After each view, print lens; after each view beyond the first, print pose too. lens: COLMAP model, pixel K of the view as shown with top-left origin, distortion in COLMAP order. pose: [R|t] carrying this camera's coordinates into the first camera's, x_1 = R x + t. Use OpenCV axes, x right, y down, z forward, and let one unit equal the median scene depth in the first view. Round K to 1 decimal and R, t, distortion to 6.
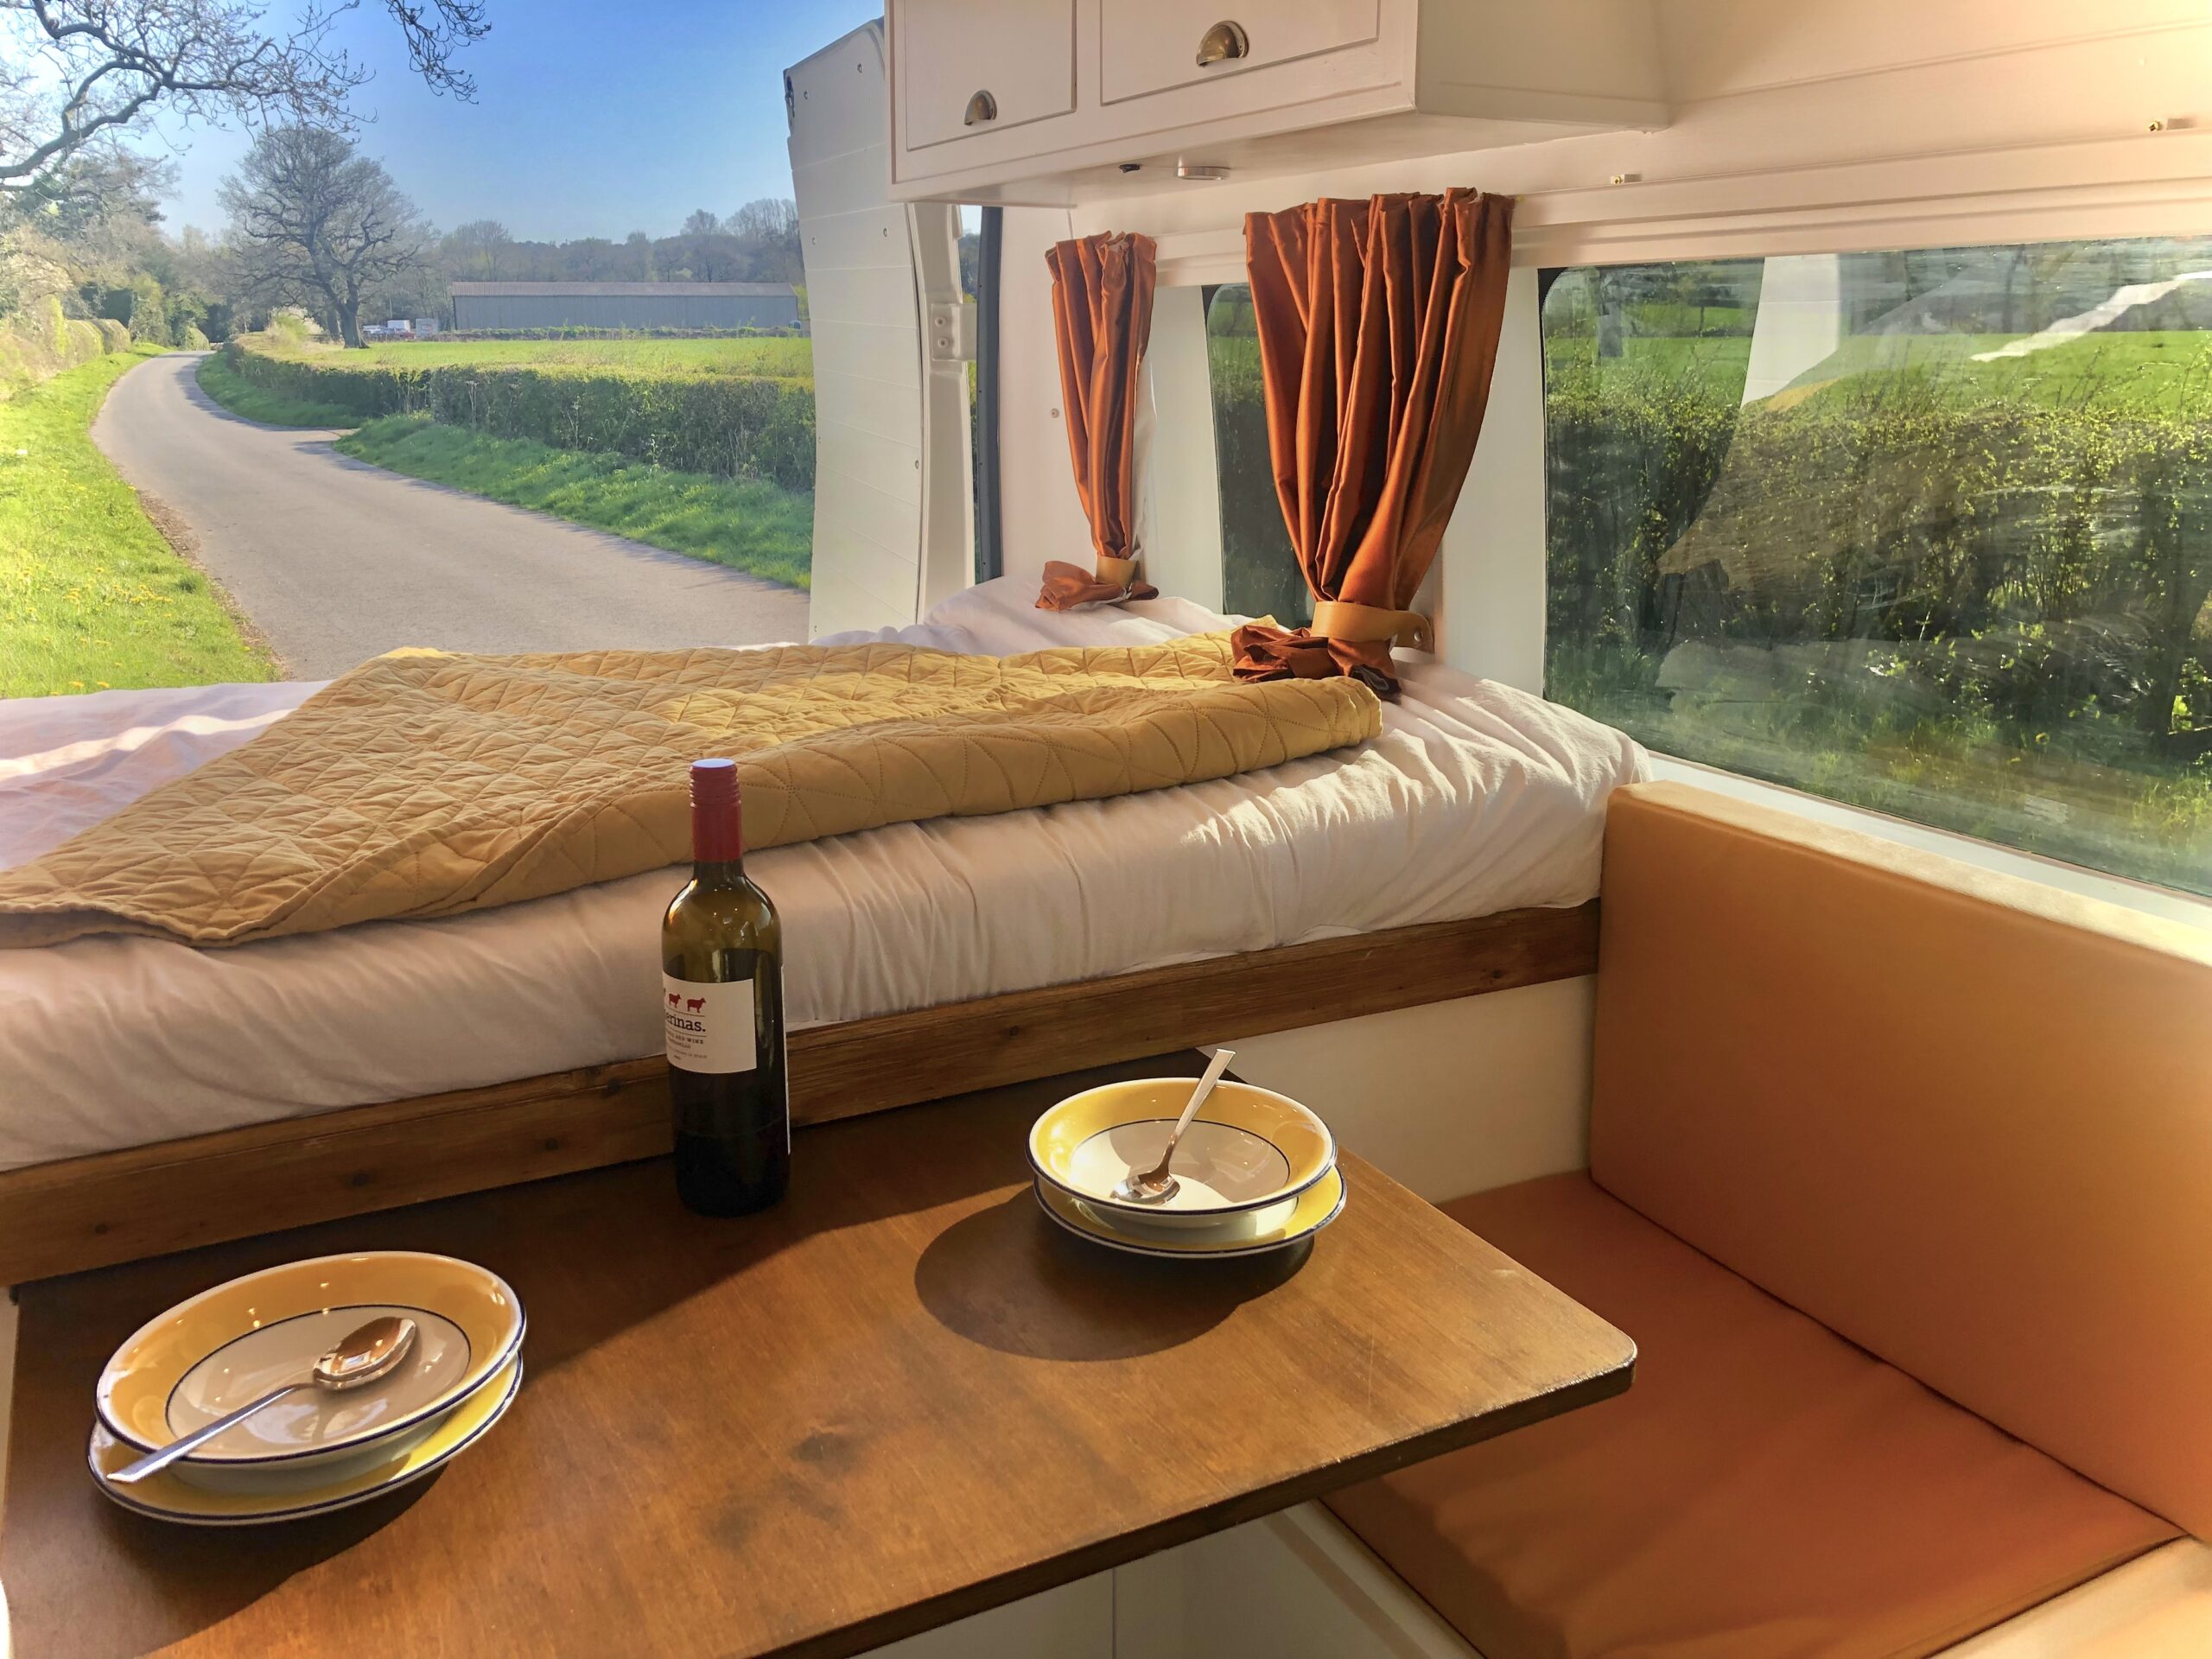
lens RADIAL K [[1814.4, 0, 1118.2], [0, 1814.4, 791.8], [0, 0, 1]] dist [0.017560, -0.011746]
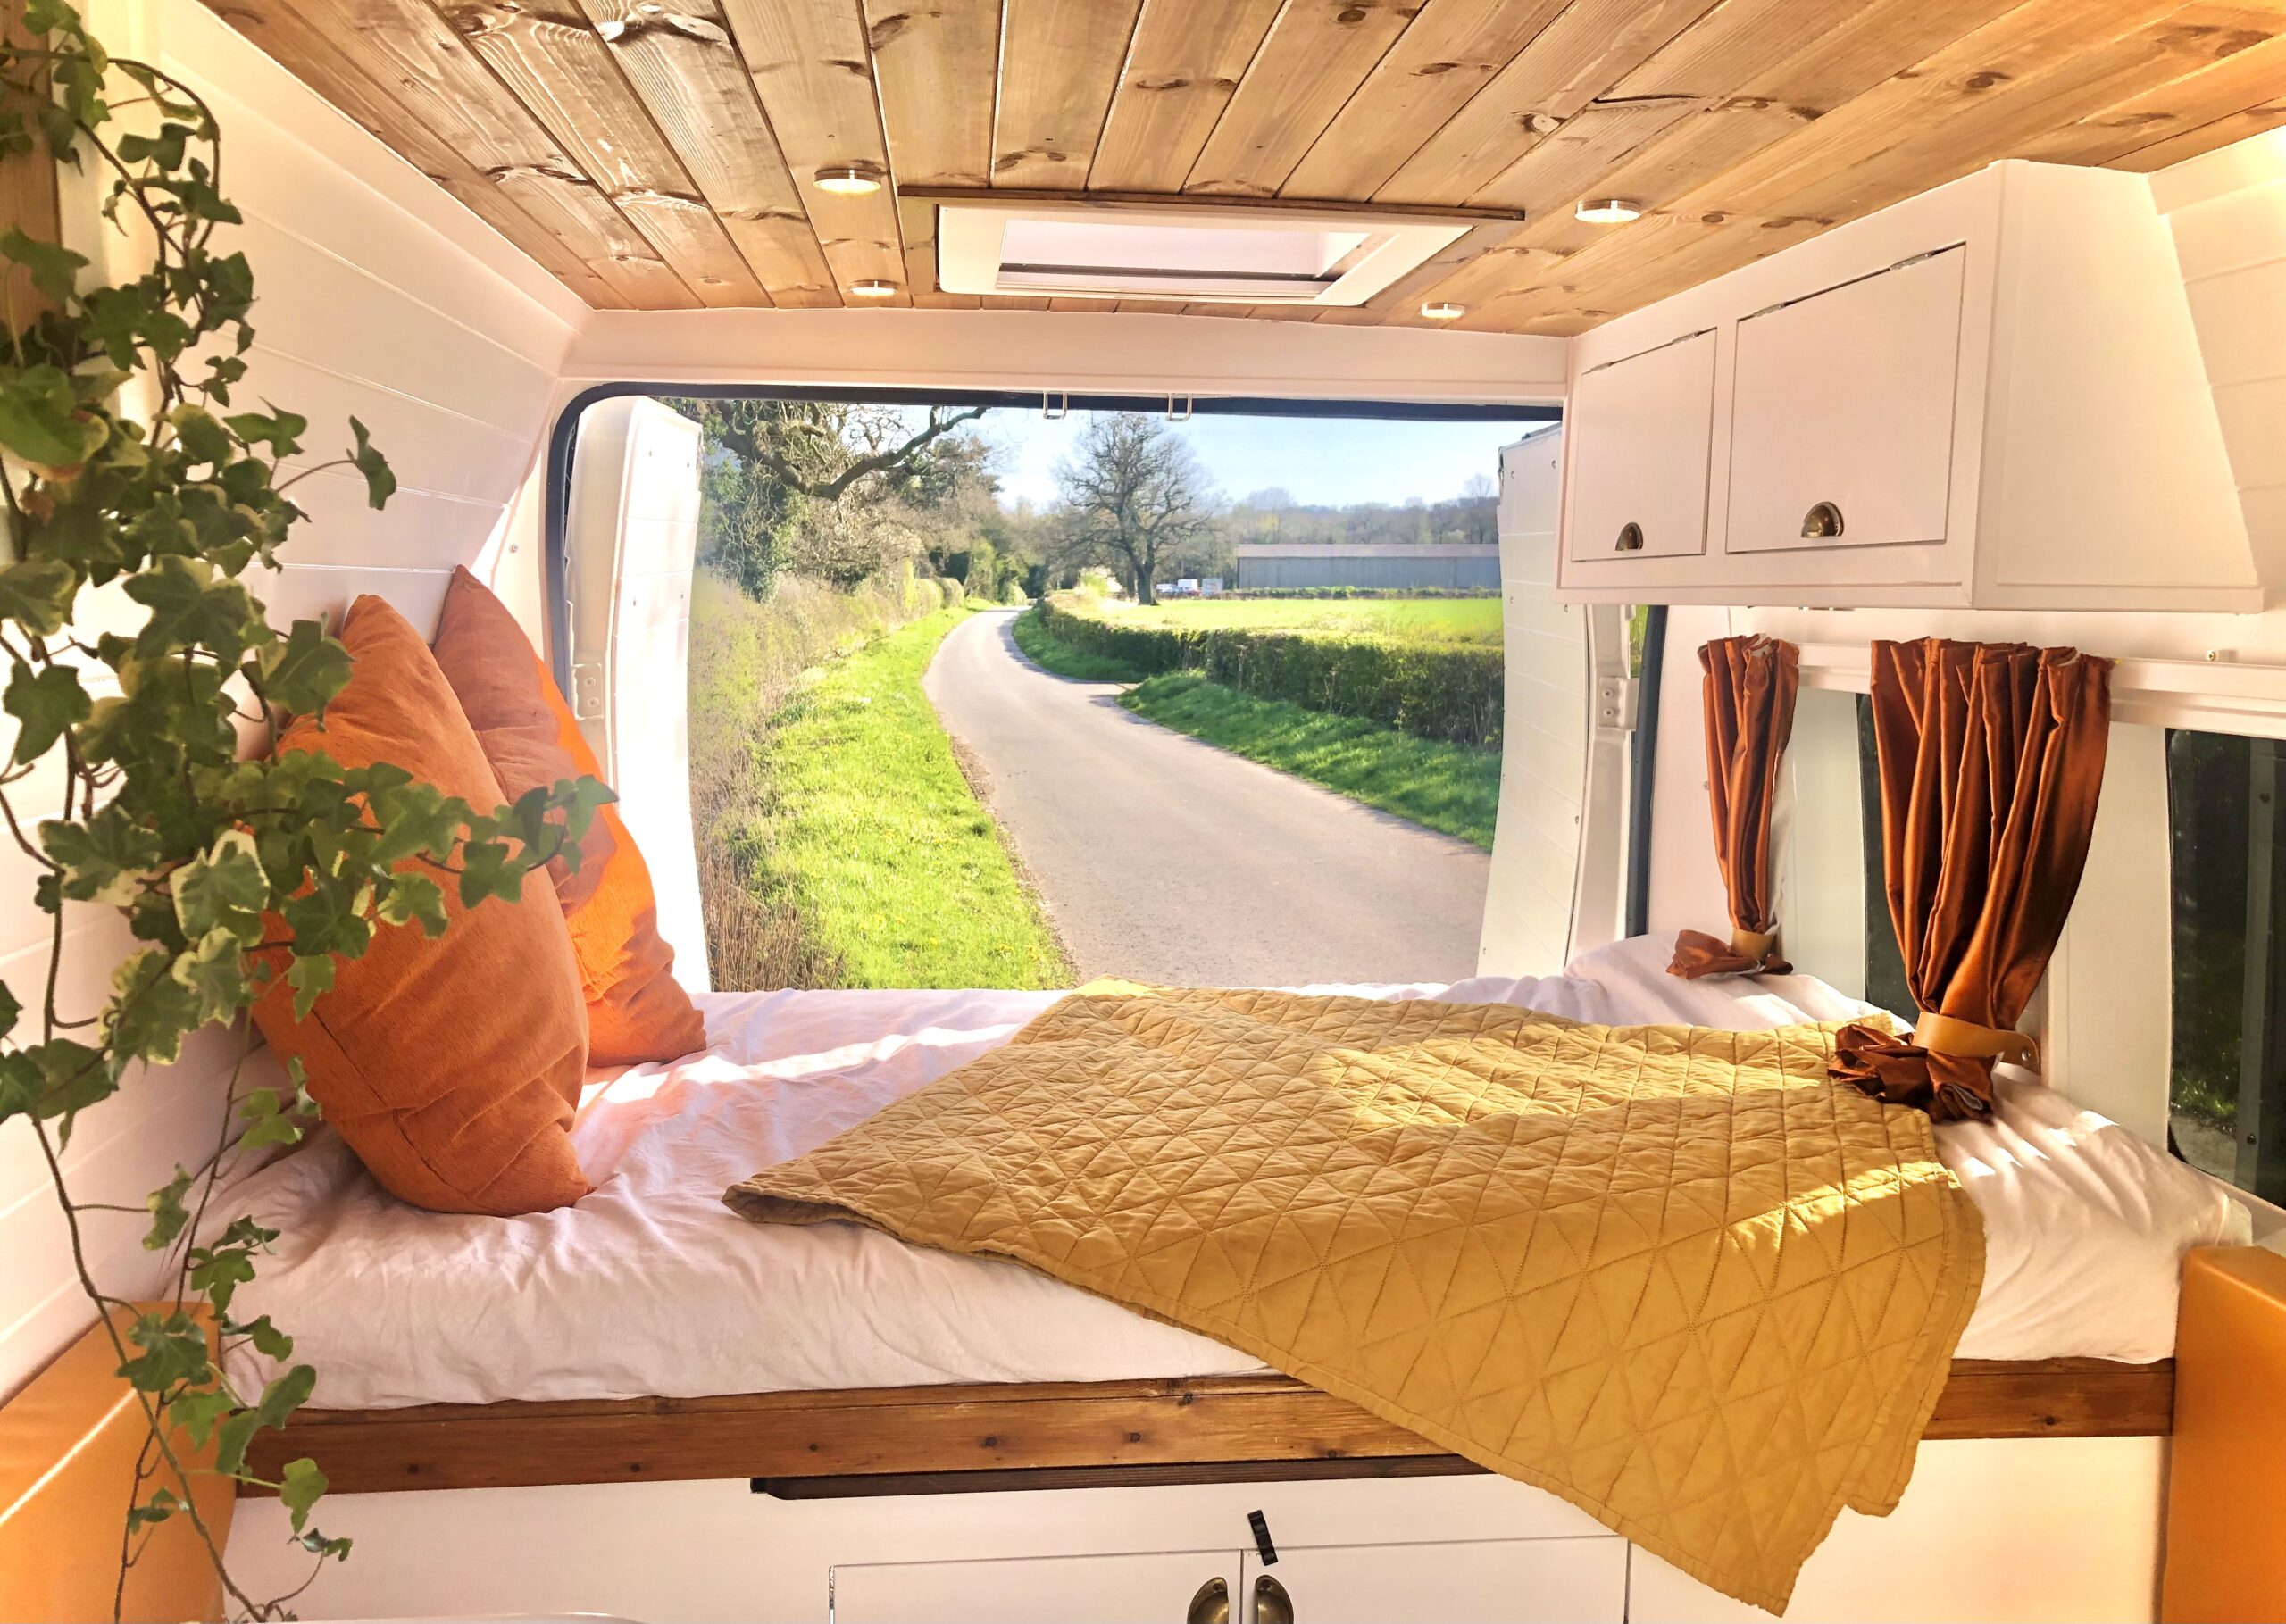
lens RADIAL K [[1874.8, 0, 1179.1], [0, 1874.8, 836.6], [0, 0, 1]] dist [0.022285, -0.022906]
pose [[0.931558, 0.060984, -0.358441, 0.075218], [-0.102144, 0.990027, -0.097023, -0.045271], [0.348950, 0.126995, 0.928497, -0.116261]]
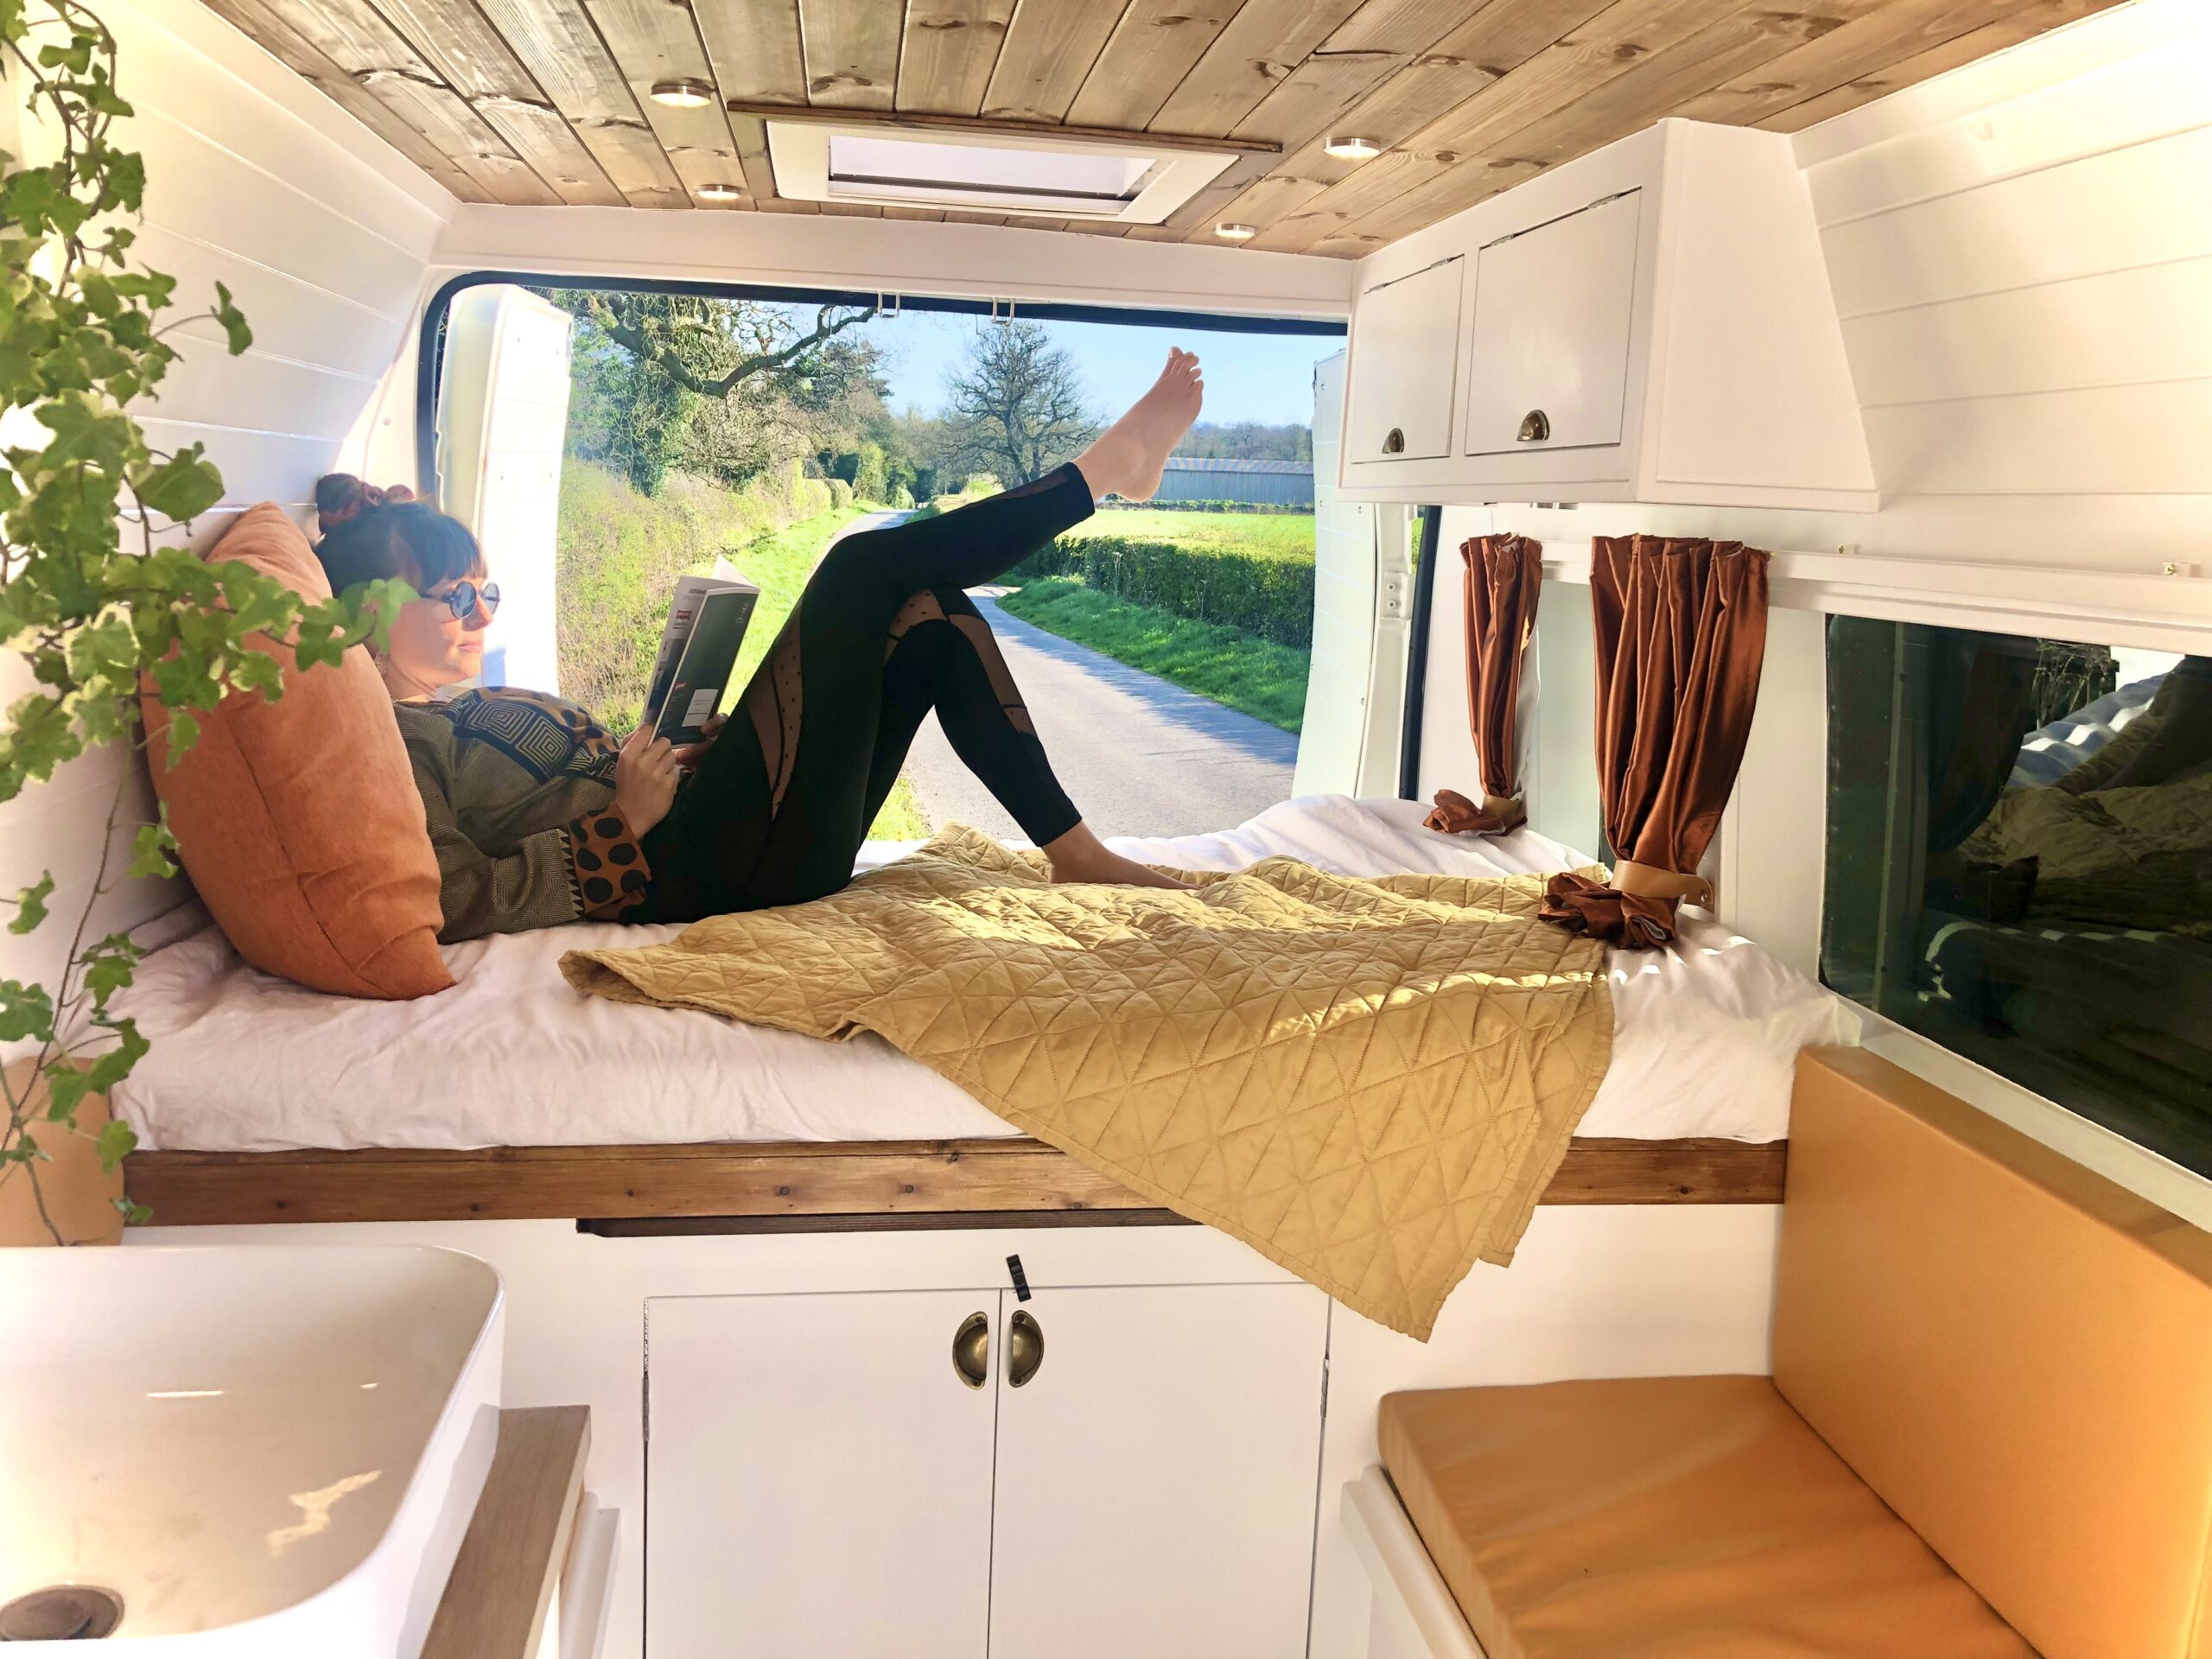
lens RADIAL K [[1814.4, 0, 1143.3], [0, 1814.4, 820.8], [0, 0, 1]] dist [0.017560, -0.011746]
pose [[0.944994, 0.095397, -0.312868, 0.147416], [-0.119368, 0.991135, -0.058336, -0.018795], [0.304529, 0.092474, 0.948004, -0.178101]]
